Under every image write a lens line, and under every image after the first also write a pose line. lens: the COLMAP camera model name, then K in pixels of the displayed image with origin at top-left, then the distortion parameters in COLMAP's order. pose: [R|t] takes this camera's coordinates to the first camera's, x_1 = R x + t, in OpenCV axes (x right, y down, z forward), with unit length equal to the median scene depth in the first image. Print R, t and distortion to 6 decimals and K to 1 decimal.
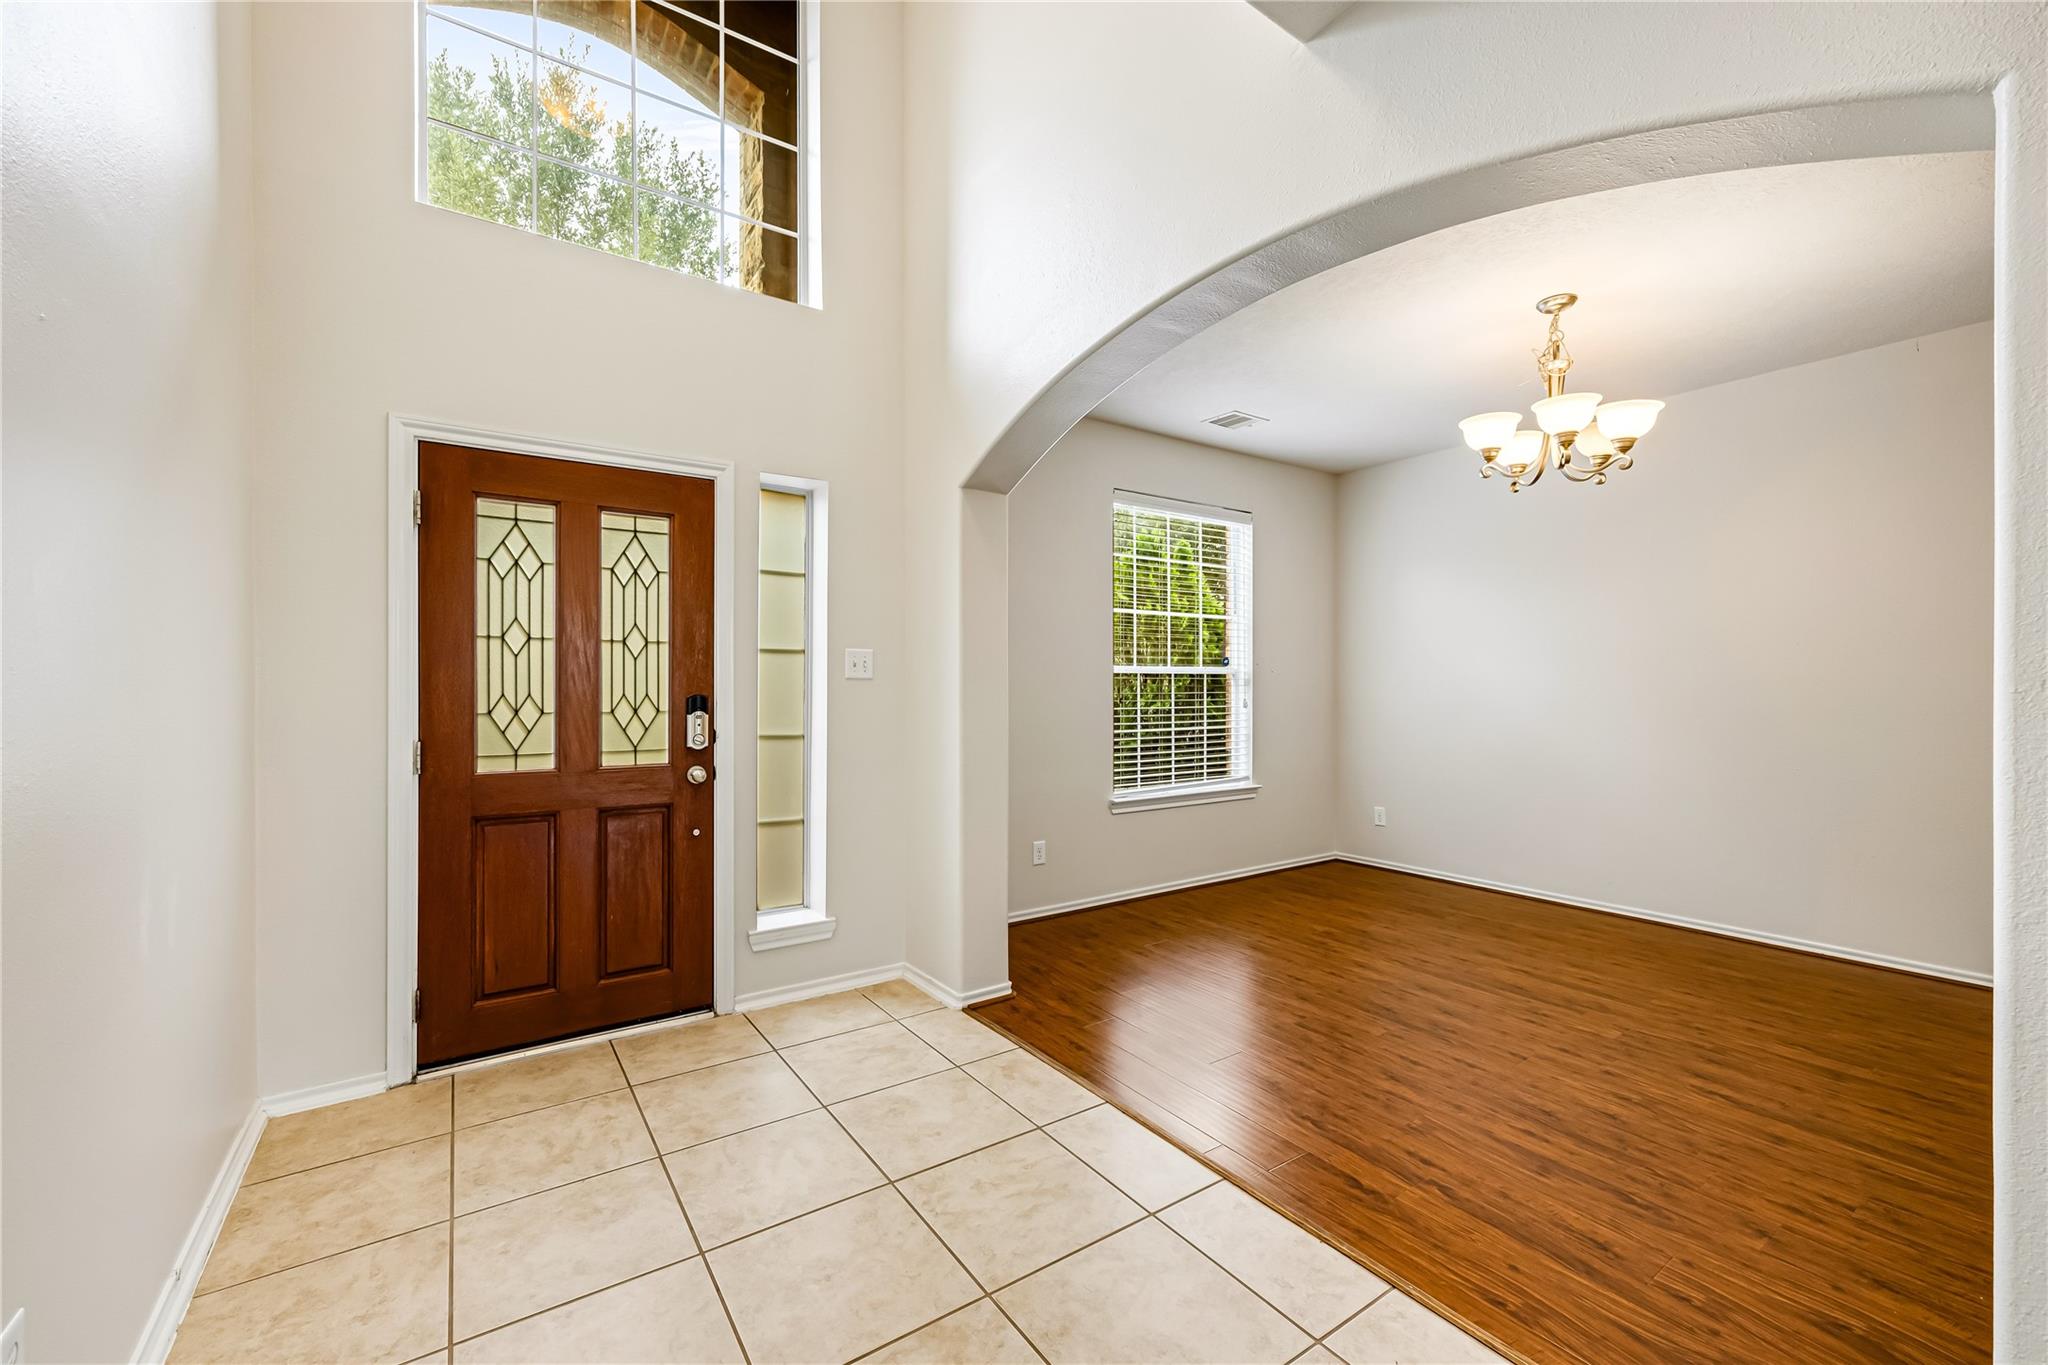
lens RADIAL K [[813.9, 0, 992.6], [0, 813.9, 691.2], [0, 0, 1]] dist [0.001598, 0.001146]
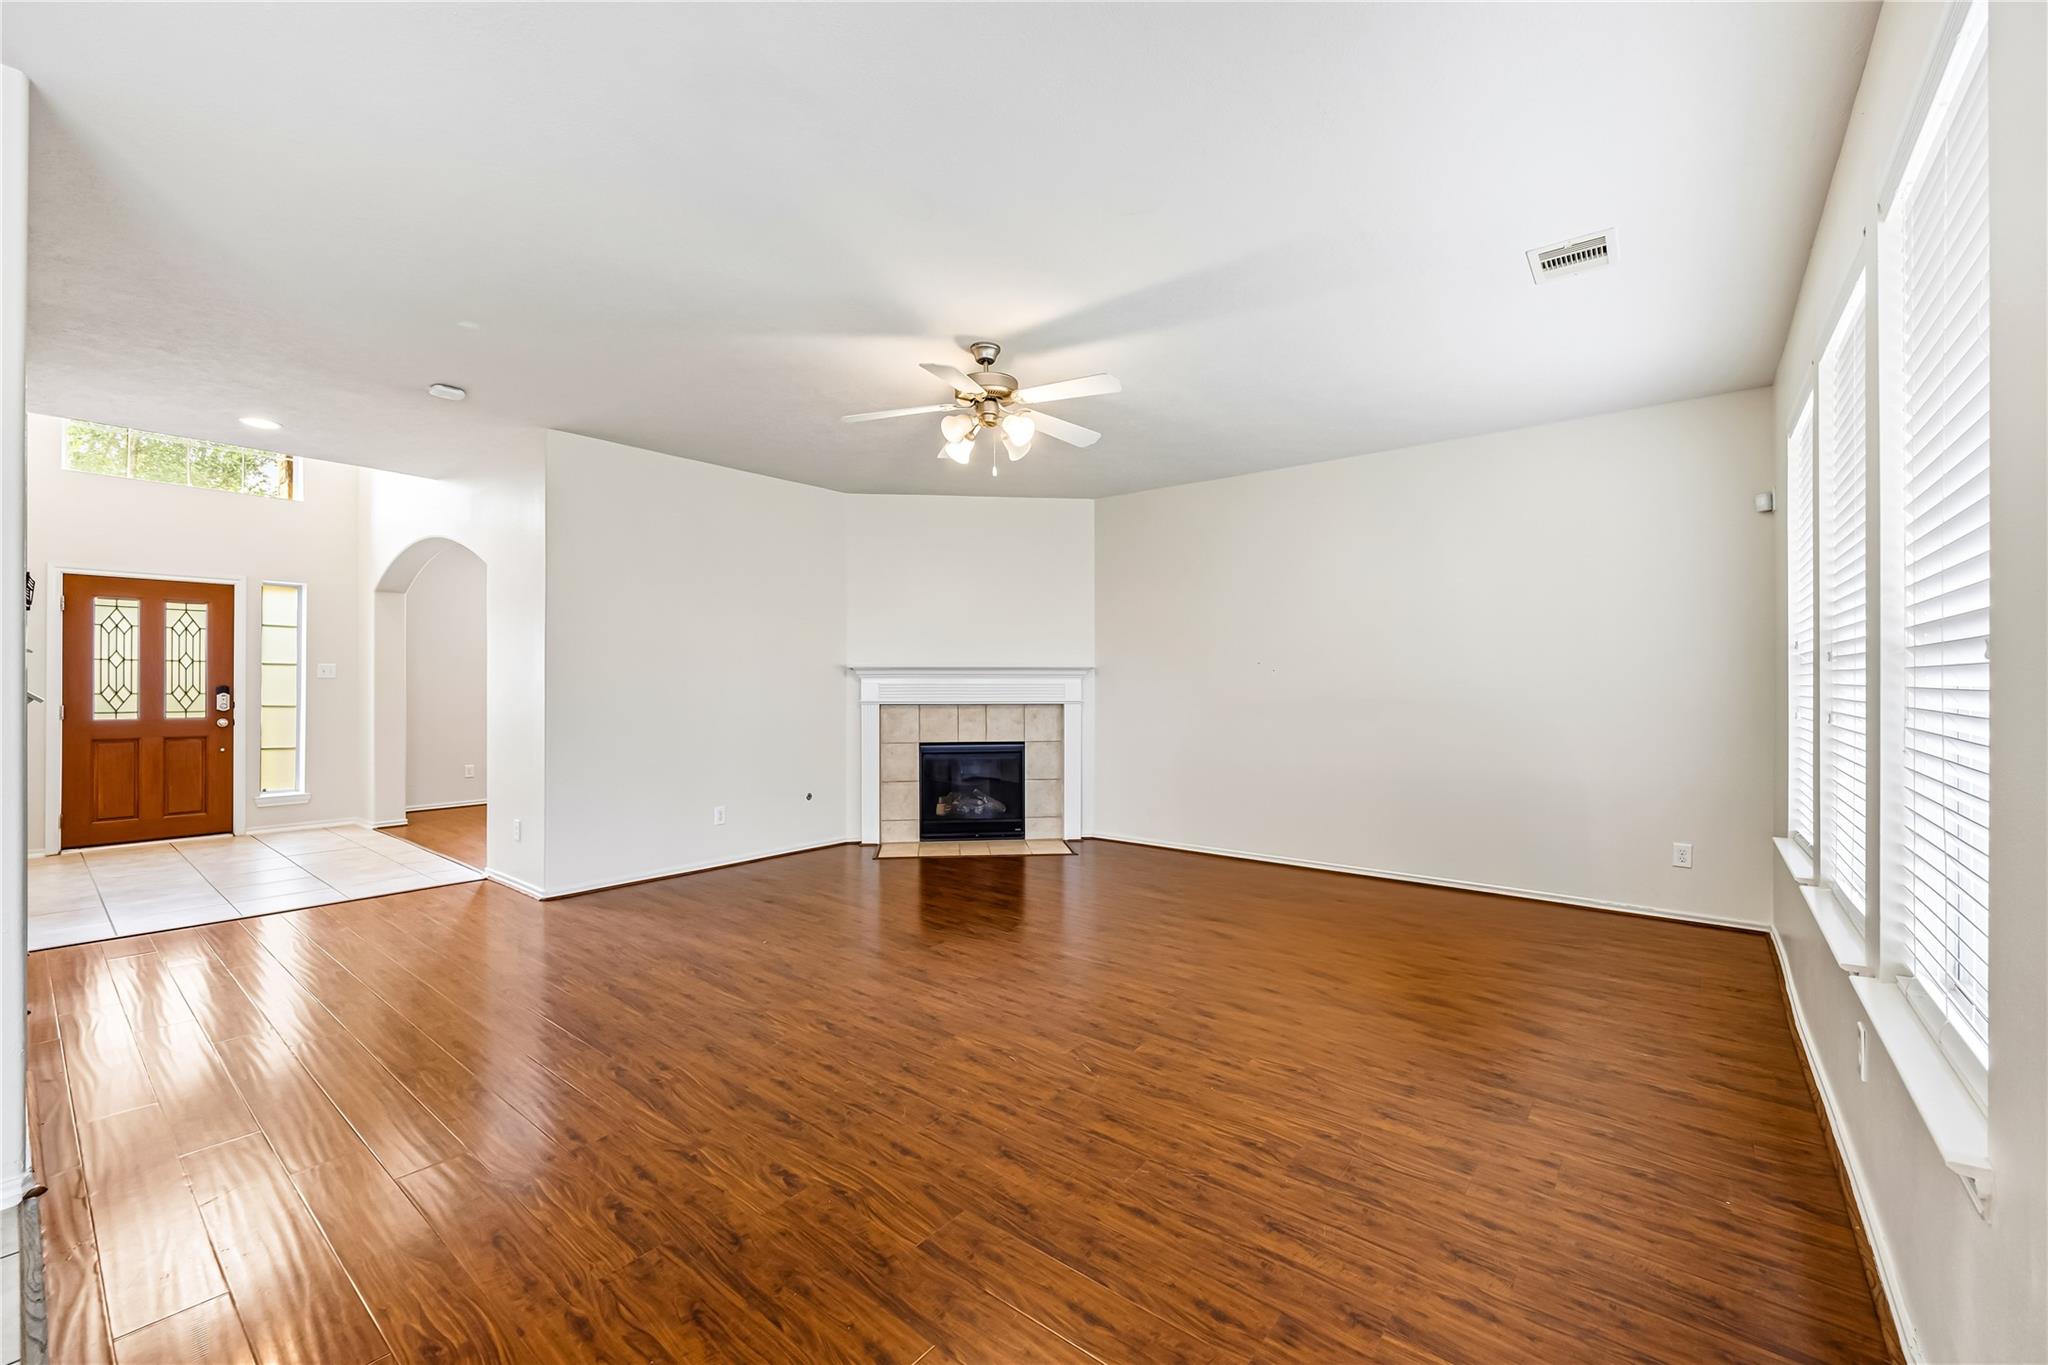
lens RADIAL K [[813.9, 0, 983.5], [0, 813.9, 685.2], [0, 0, 1]] dist [0.001598, 0.001146]
pose [[0.954174, 0.007664, 0.299156, 0.950729], [-0.009555, 0.999943, 0.004861, -0.027412], [-0.299101, -0.007497, 0.954192, -1.732632]]
